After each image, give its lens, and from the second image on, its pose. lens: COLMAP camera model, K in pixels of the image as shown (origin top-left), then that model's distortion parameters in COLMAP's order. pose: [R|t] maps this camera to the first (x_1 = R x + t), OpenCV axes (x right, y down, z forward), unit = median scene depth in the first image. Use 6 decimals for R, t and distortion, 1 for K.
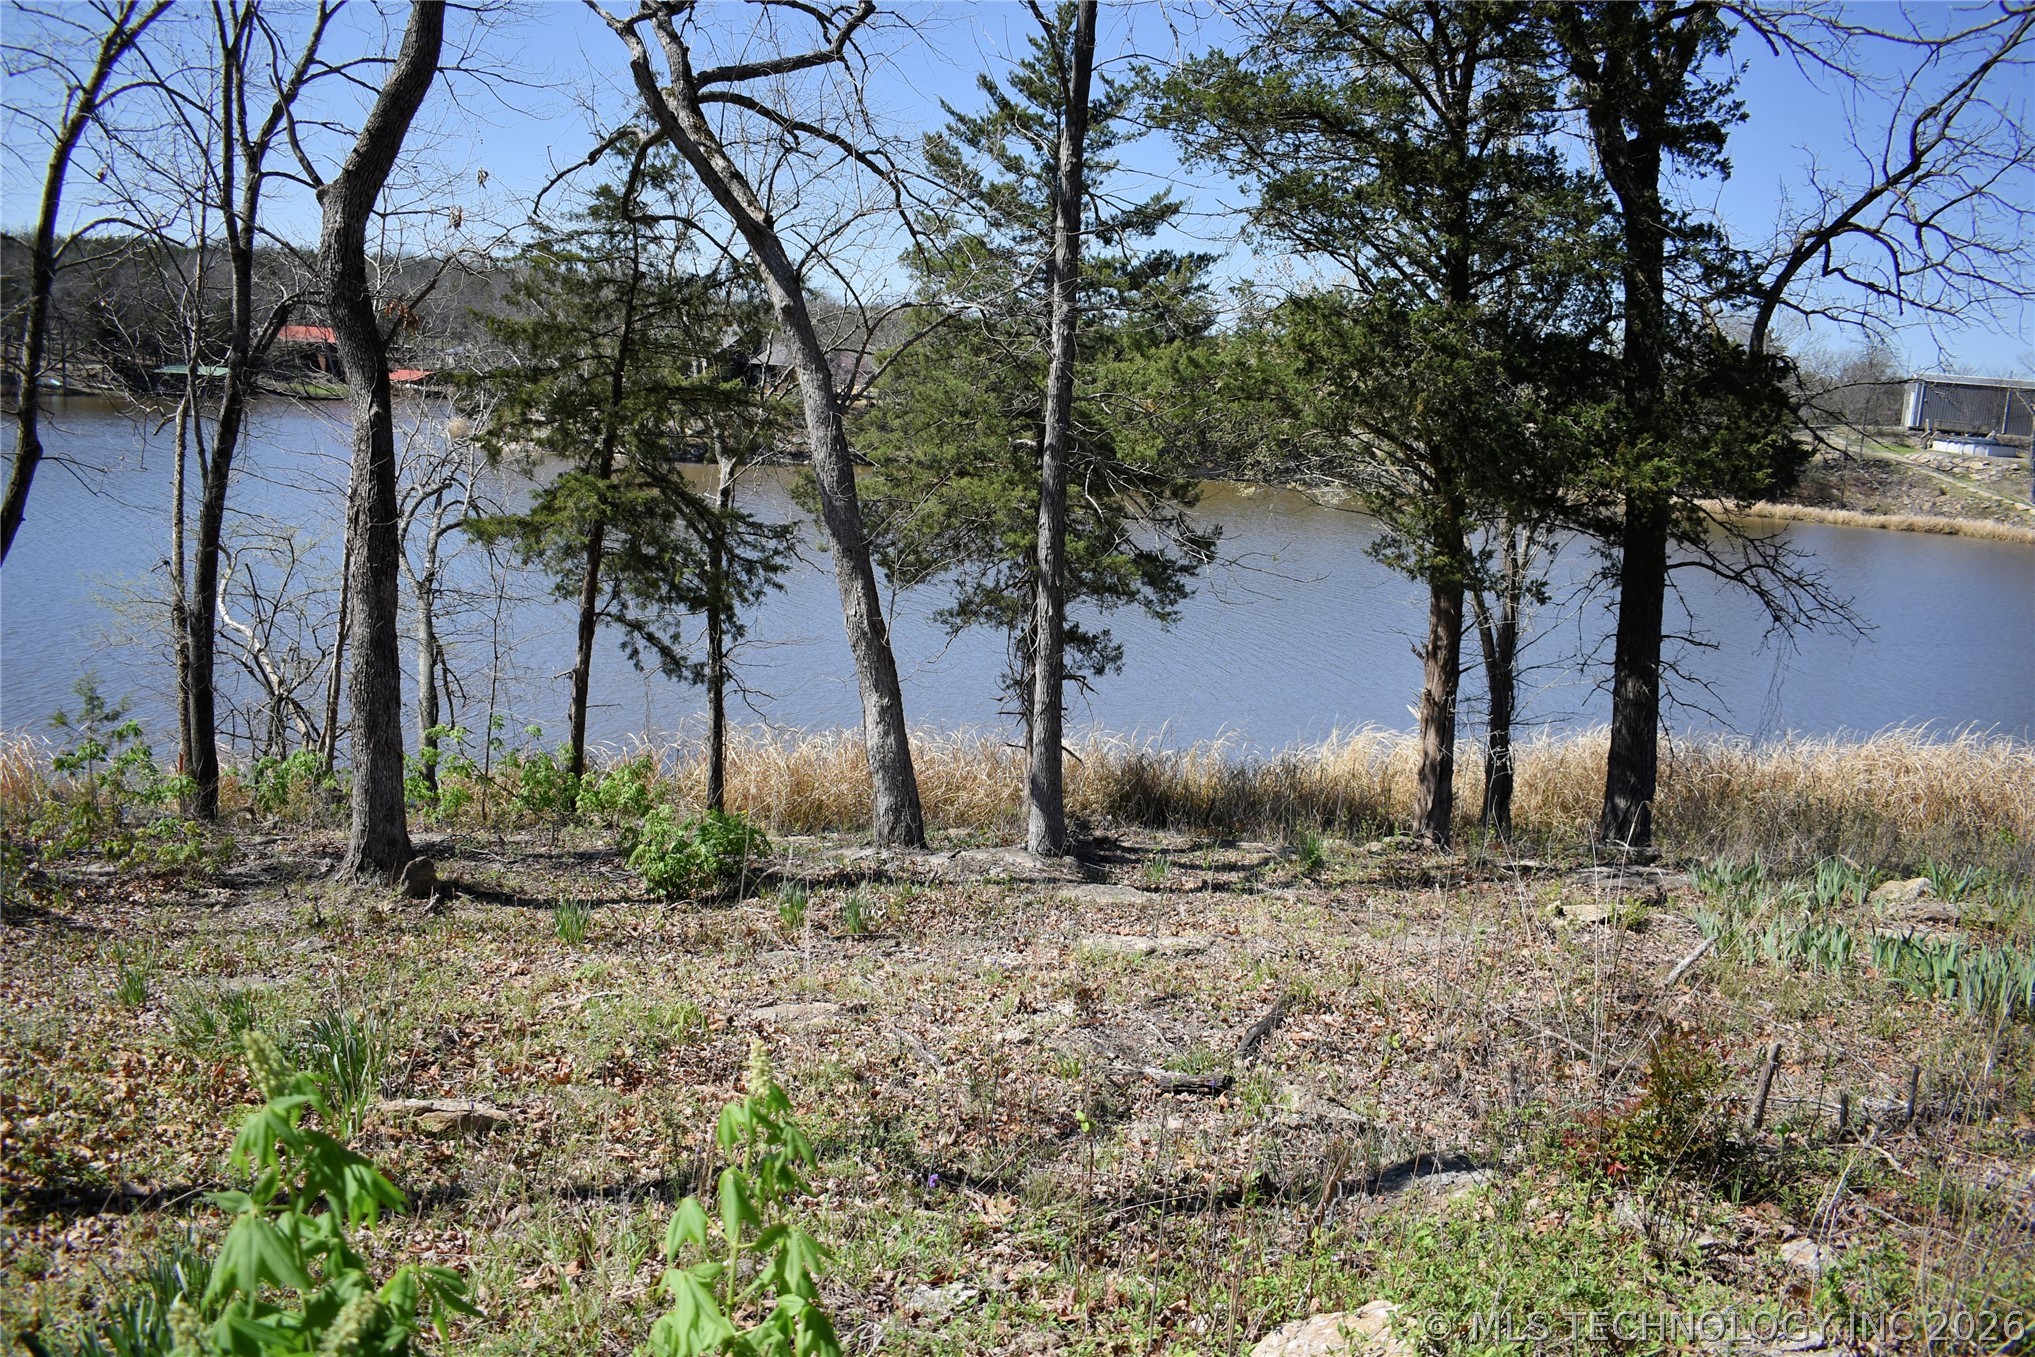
lens RADIAL K [[1587.4, 0, 1019.3], [0, 1587.4, 678.5], [0, 0, 1]] dist [-0.095806, 0.016170]
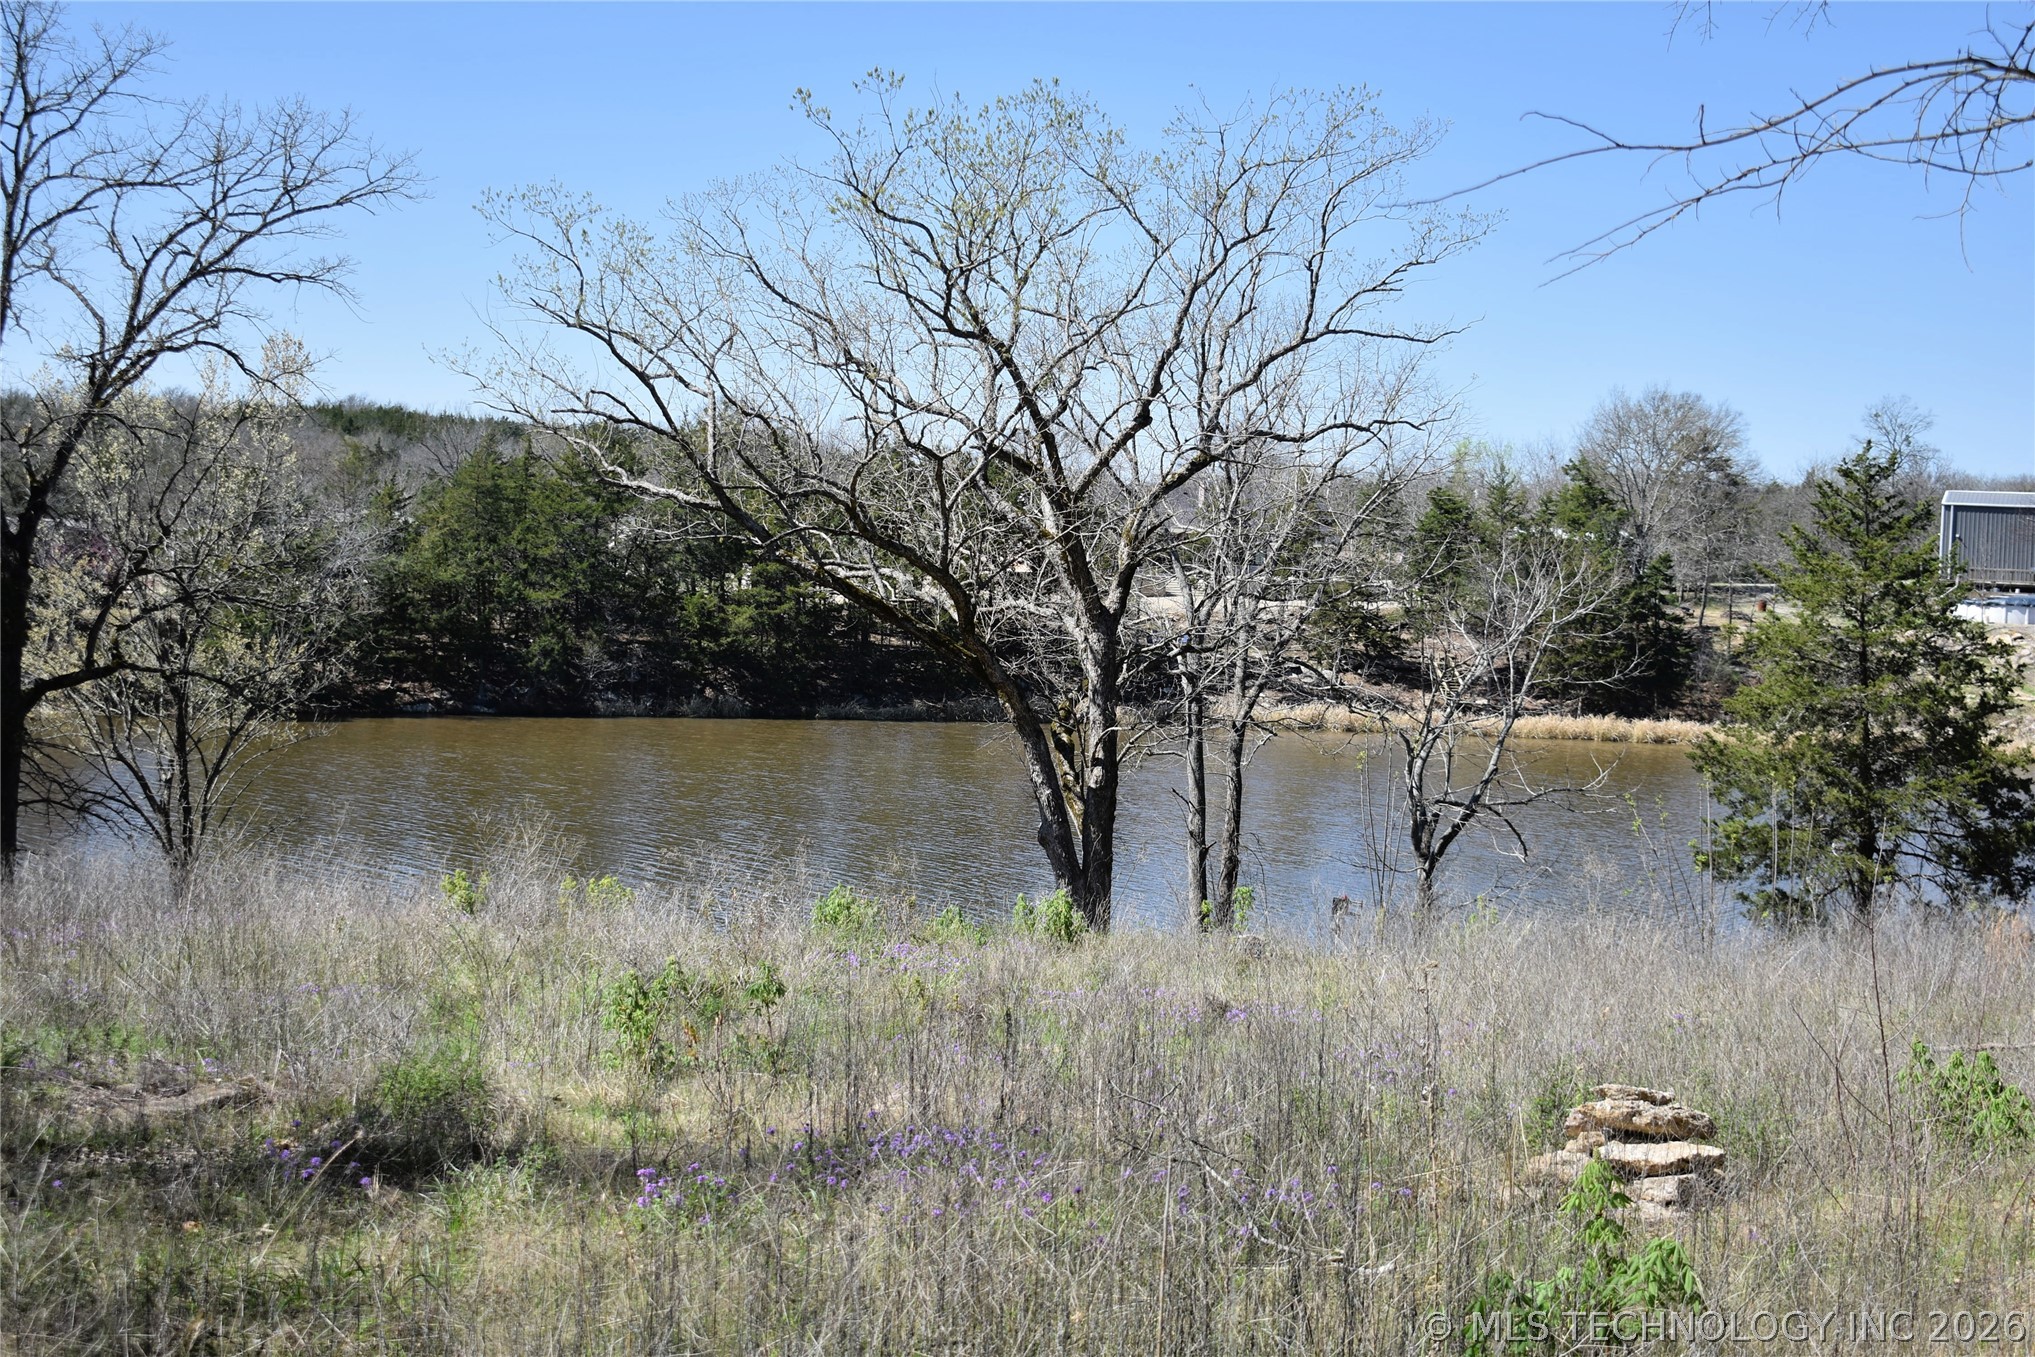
lens RADIAL K [[3179.0, 0, 1017.5], [0, 3179.0, 678.5], [0, 0, 1]] dist [-0.019566, 0.053297]
pose [[0.994999, -0.030777, 0.095023, 0.998658], [0.043231, 0.990317, -0.131919, 0.235013], [-0.090042, 0.135367, 0.986696, -1.946515]]
